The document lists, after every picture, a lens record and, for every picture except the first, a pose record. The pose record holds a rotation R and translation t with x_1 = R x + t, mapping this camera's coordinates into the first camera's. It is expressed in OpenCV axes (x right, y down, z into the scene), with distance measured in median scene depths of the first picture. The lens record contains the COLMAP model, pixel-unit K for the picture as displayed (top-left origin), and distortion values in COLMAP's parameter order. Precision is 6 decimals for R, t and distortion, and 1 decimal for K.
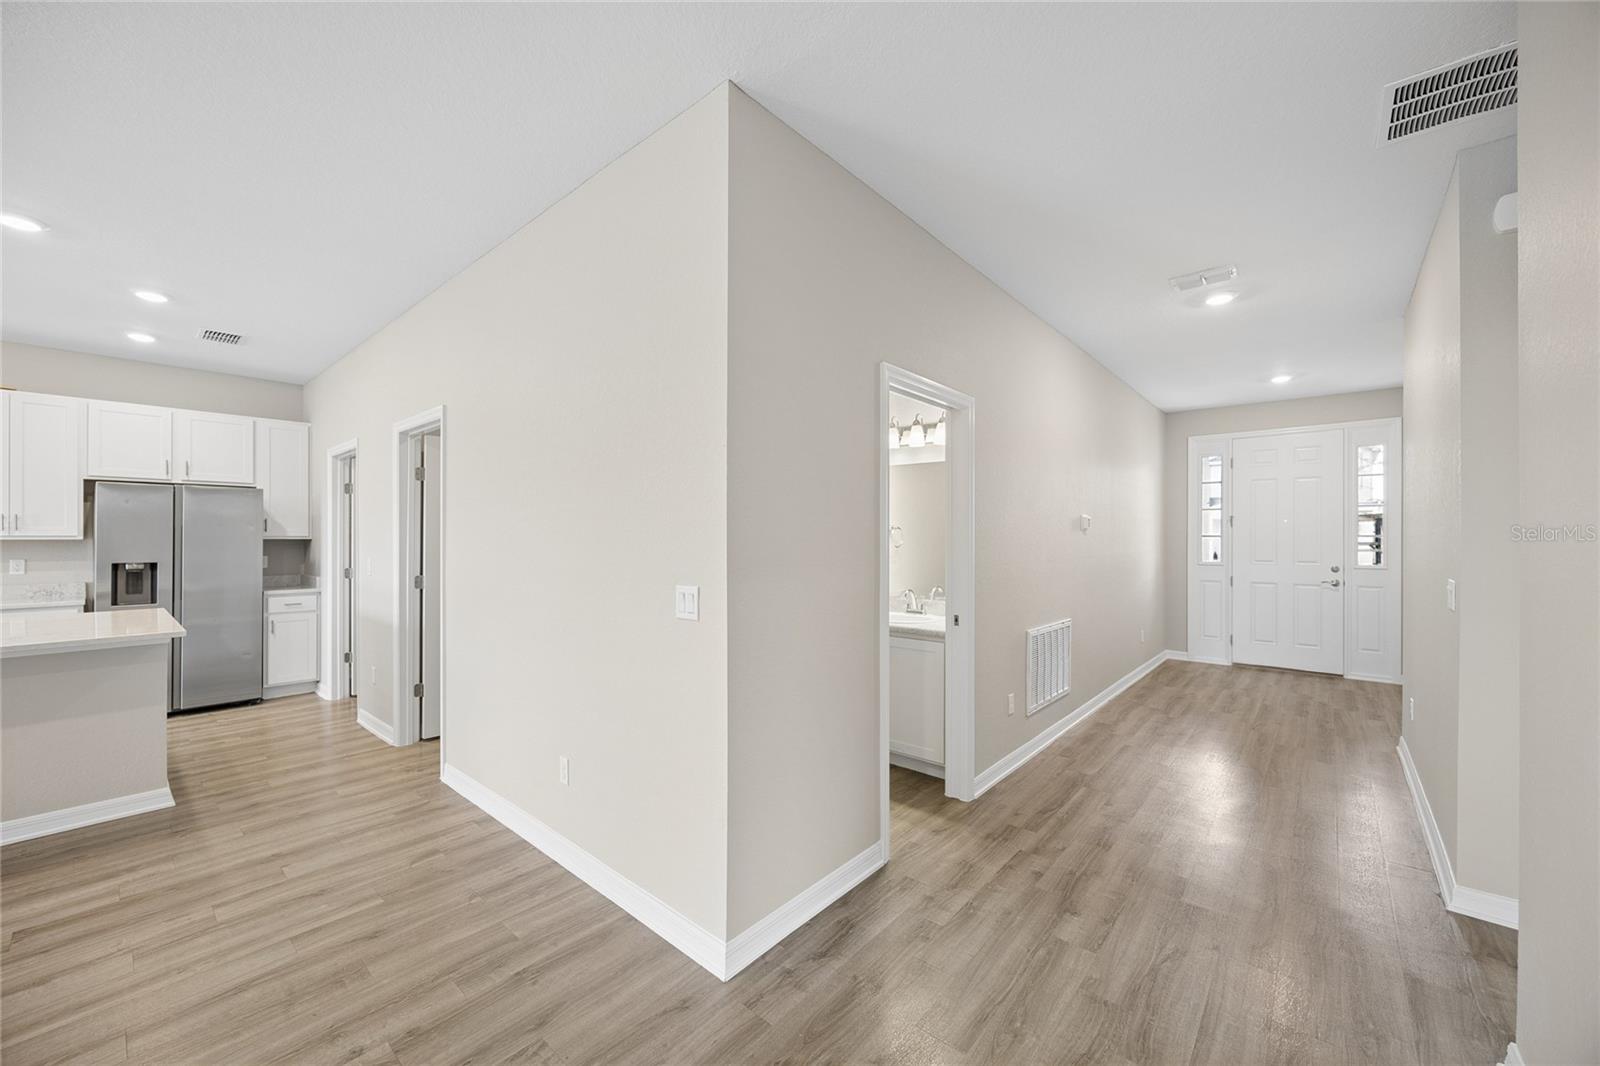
lens RADIAL K [[616.5, 0, 799.0], [0, 616.5, 535.5], [0, 0, 1]] dist [-0.001422, -0.000546]
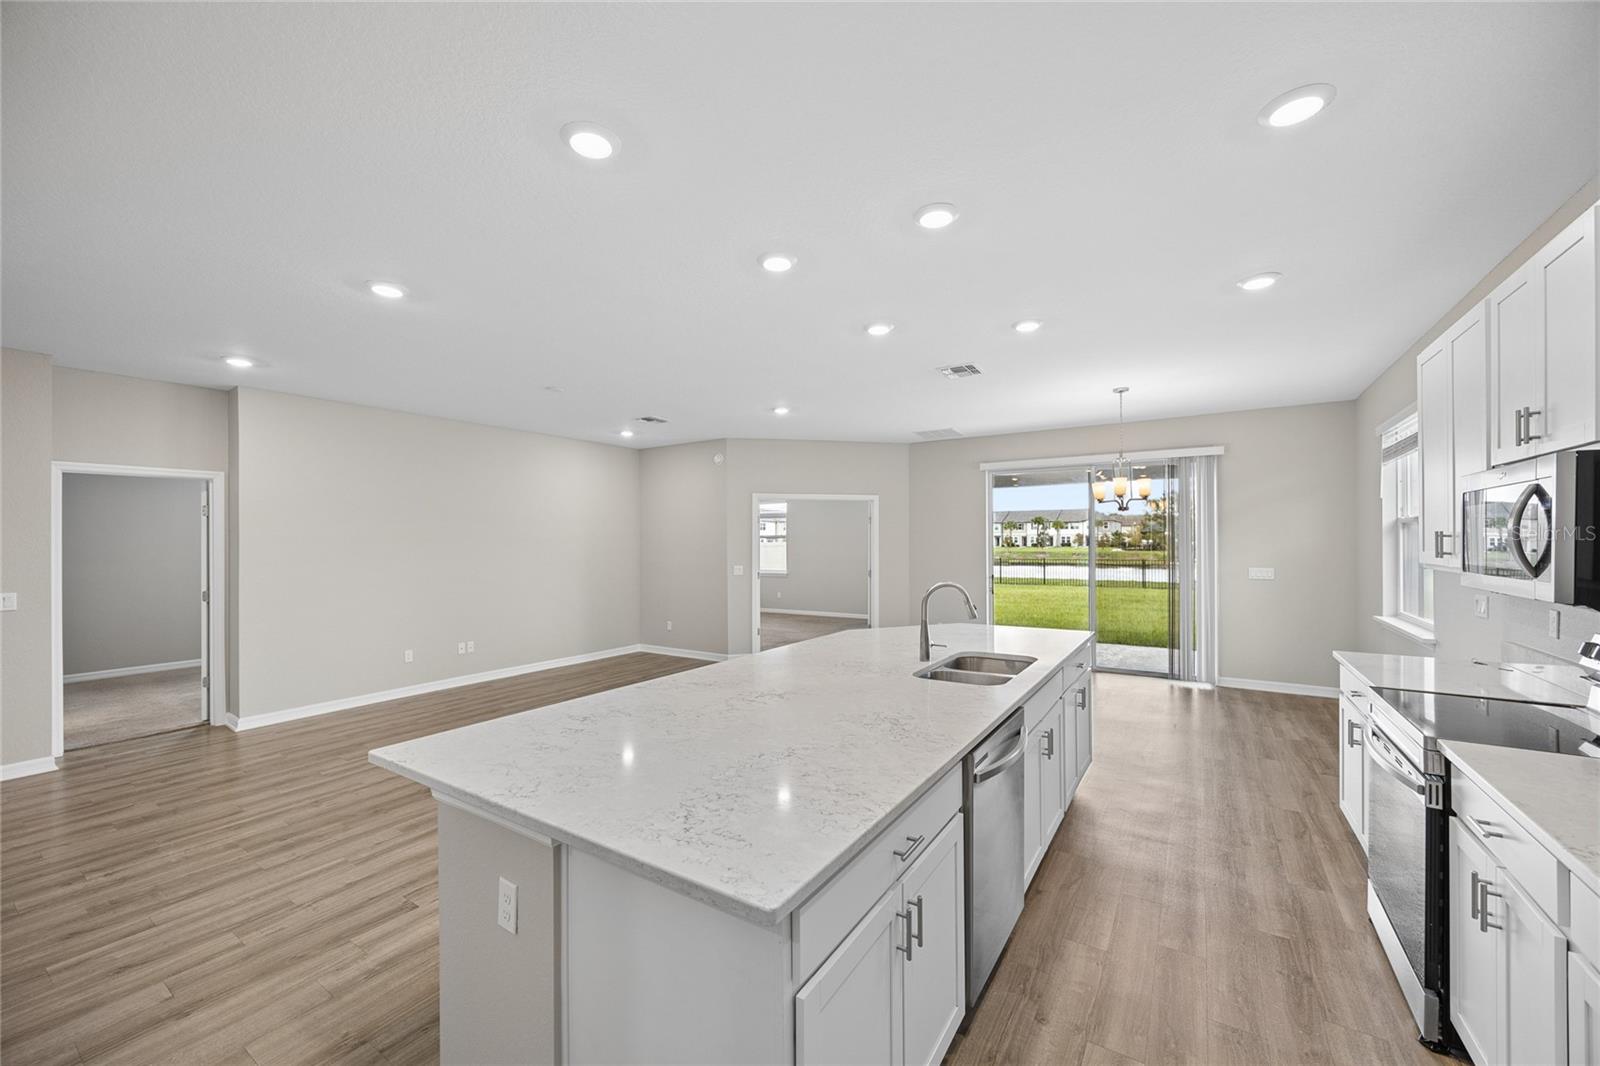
lens RADIAL K [[616.5, 0, 800.7], [0, 616.5, 540.4], [0, 0, 1]] dist [-0.001422, -0.000546]
pose [[-0.990552, 0.003780, -0.137088, -1.746472], [0.004523, 0.999977, -0.005112, -0.054704], [0.137066, -0.005683, -0.990546, 2.158457]]
